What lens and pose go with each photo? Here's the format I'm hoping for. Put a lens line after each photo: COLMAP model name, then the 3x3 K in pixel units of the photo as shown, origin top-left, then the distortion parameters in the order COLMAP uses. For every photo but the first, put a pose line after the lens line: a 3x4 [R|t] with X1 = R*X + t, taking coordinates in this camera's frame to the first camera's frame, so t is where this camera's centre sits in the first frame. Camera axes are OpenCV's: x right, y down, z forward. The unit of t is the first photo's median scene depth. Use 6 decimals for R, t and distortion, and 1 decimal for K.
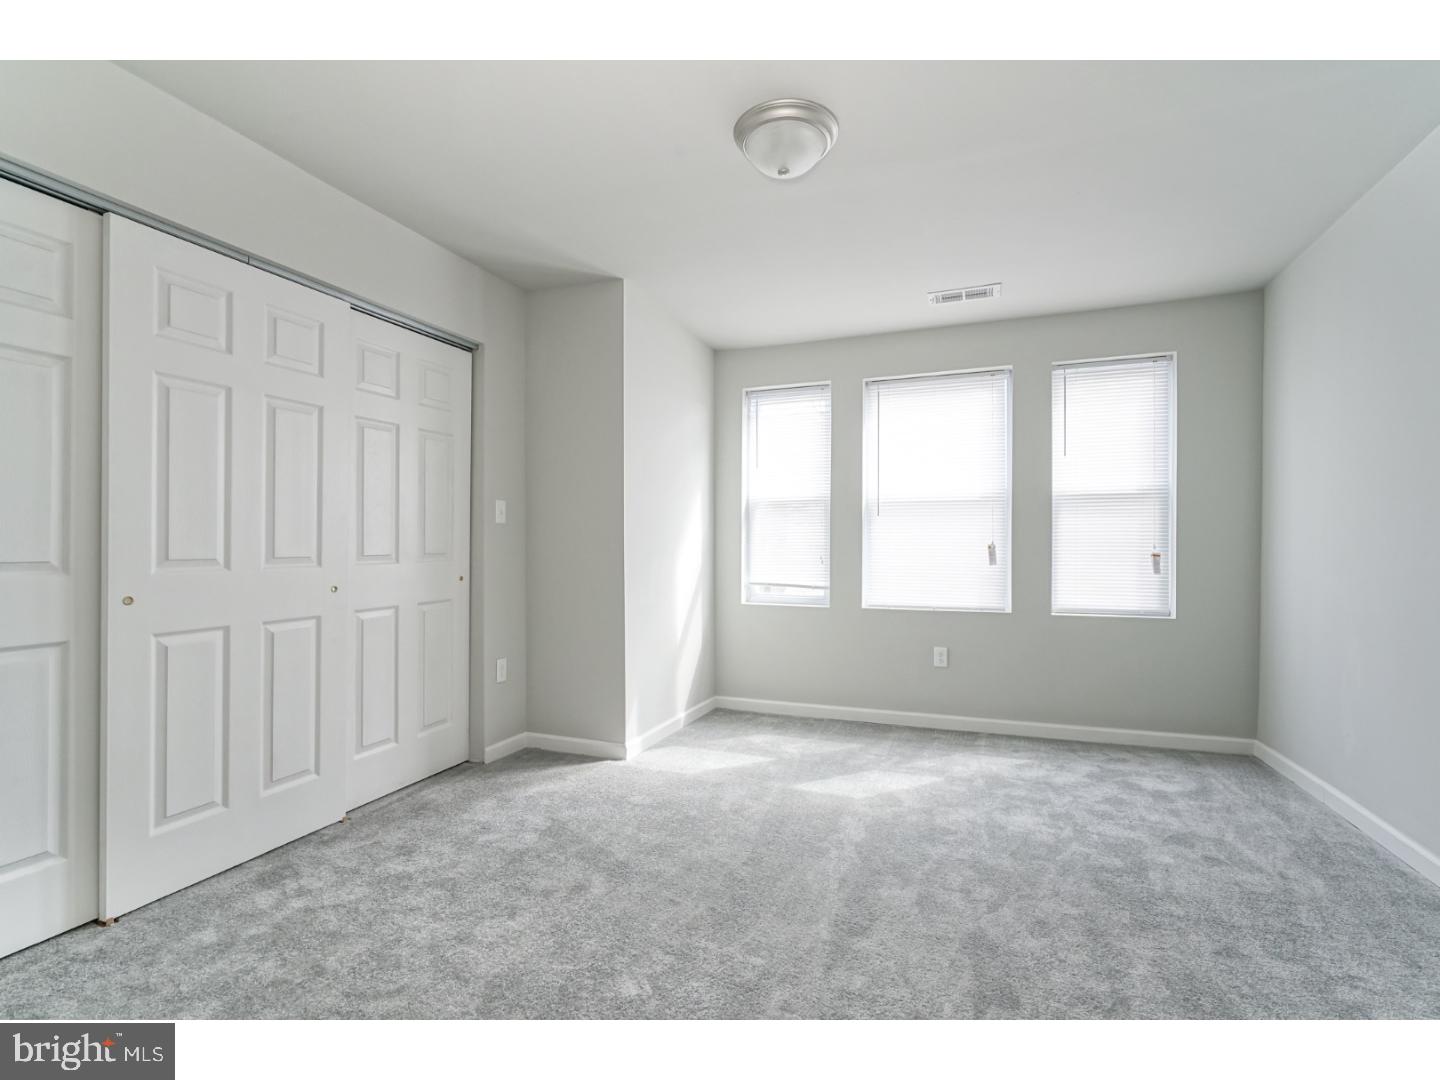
lens RADIAL K [[665.1, 0, 716.9], [0, 665.1, 540.8], [0, 0, 1]] dist [-0.006043, 0.002808]
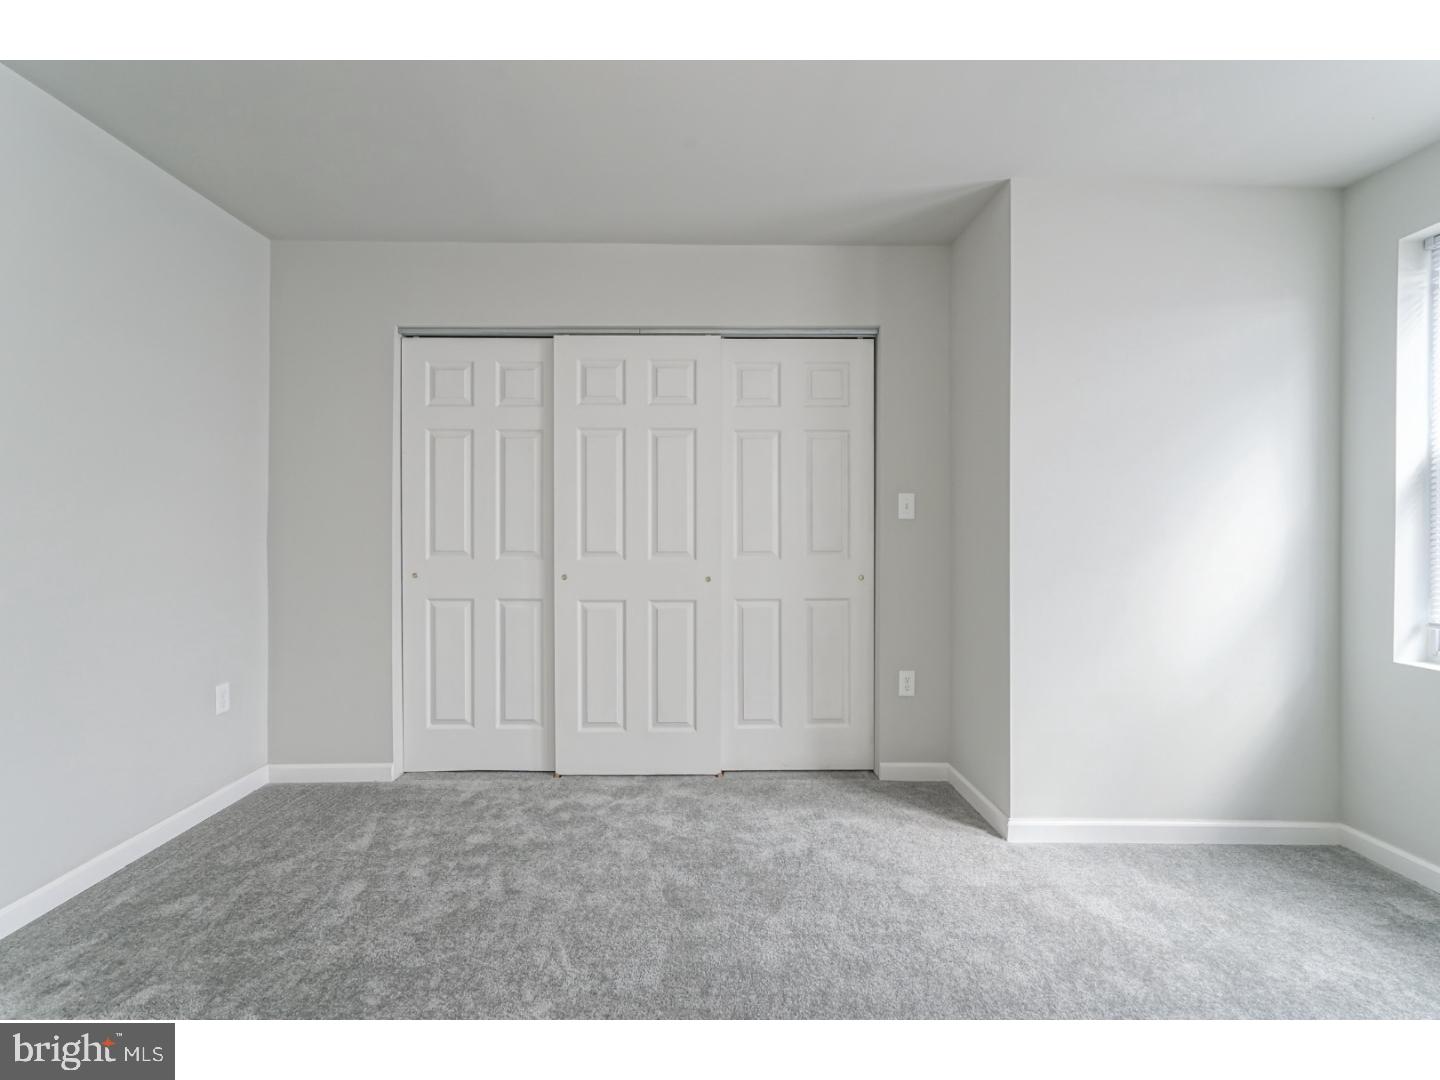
lens RADIAL K [[665.1, 0, 706.1], [0, 665.1, 538.1], [0, 0, 1]] dist [-0.006043, 0.002808]
pose [[0.370894, -0.000759, -0.928675, 0.502964], [0.001393, 0.999999, -0.000261, -0.000984], [0.928674, -0.001197, 0.370894, 0.517623]]
